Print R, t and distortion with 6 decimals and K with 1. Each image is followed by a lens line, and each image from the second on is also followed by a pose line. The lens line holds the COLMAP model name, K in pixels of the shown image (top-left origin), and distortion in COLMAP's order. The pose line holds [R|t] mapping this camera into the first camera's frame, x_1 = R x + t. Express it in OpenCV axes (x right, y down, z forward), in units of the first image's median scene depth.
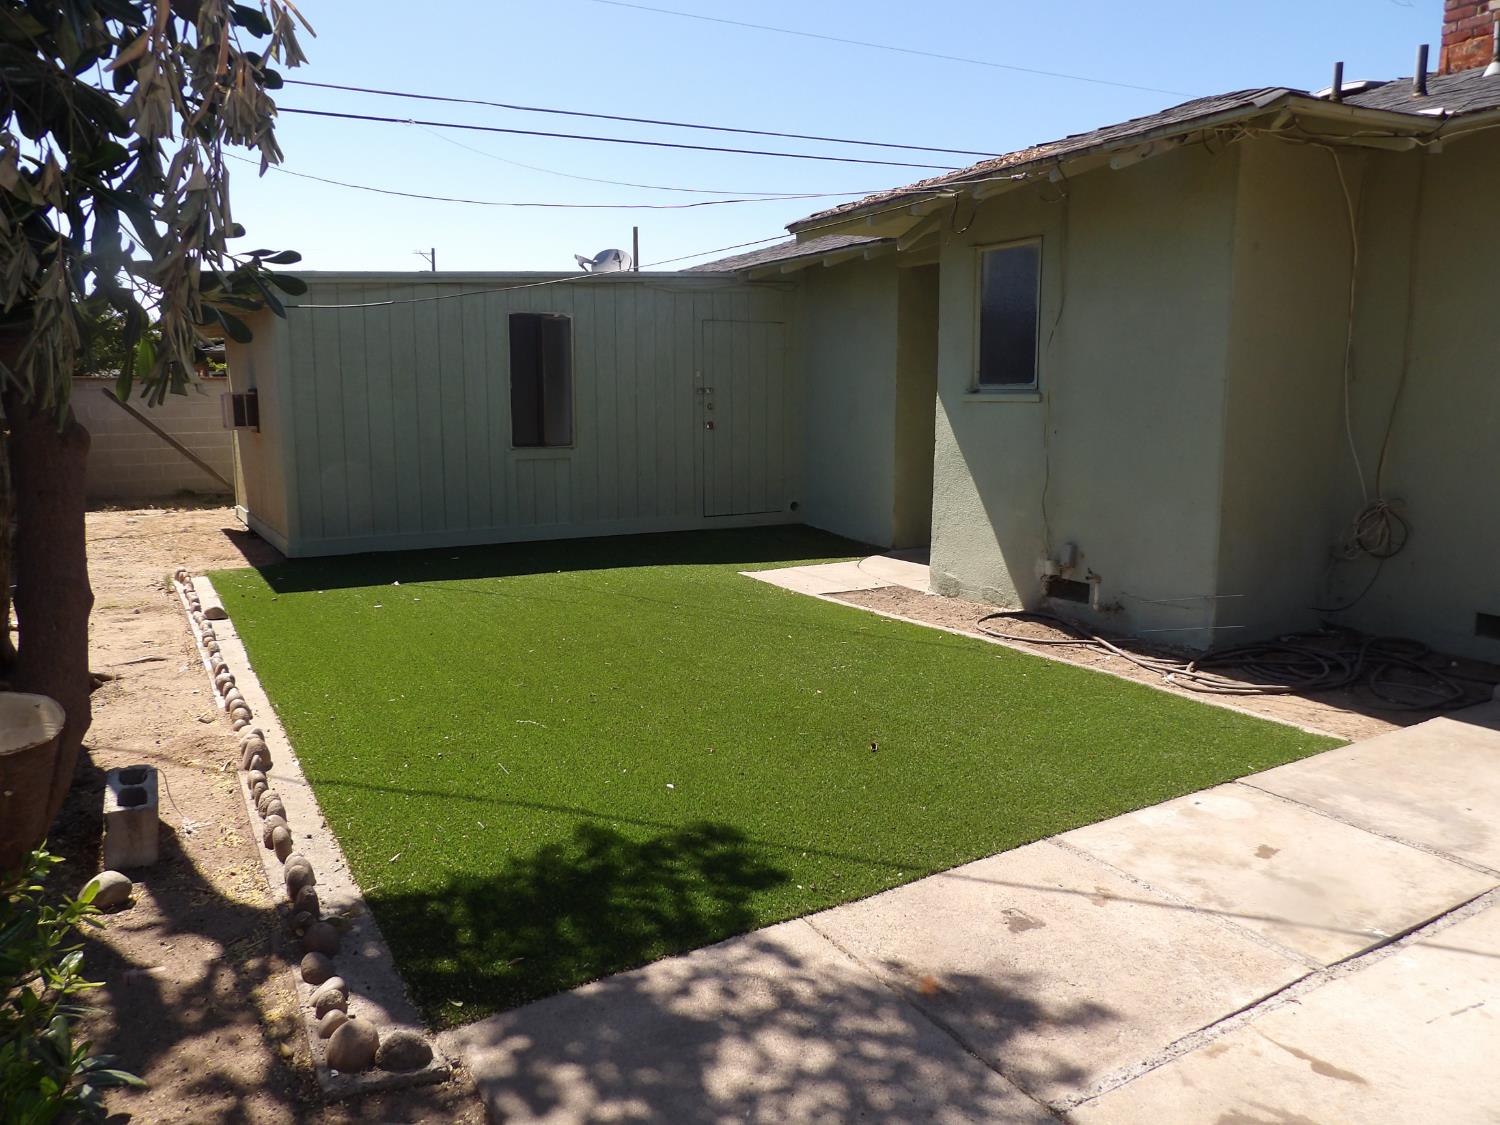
lens RADIAL K [[1067.5, 0, 748.7], [0, 1067.5, 559.7], [0, 0, 1]] dist [-0.018096, 0.019751]
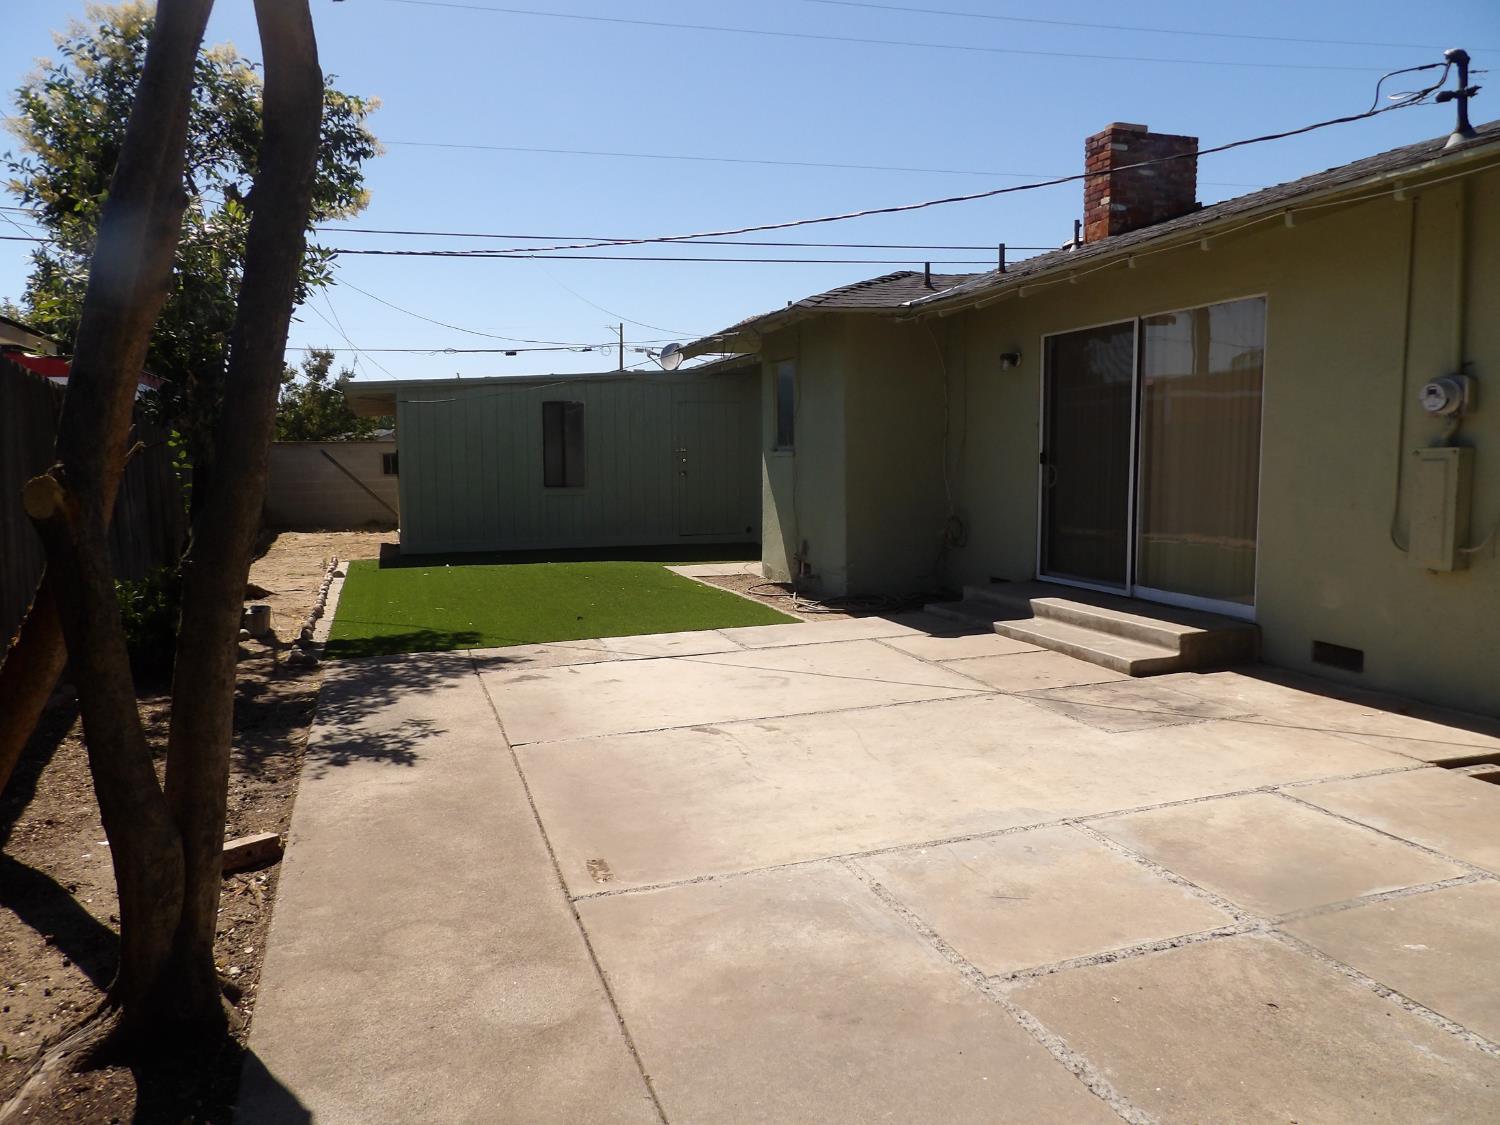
lens RADIAL K [[1067.5, 0, 749.6], [0, 1067.5, 564.7], [0, 0, 1]] dist [-0.018096, 0.019751]
pose [[0.979487, 0.015671, -0.200896, 0.467259], [-0.025386, 0.998624, -0.045878, 0.085109], [0.199900, 0.050037, 0.978538, -0.548141]]
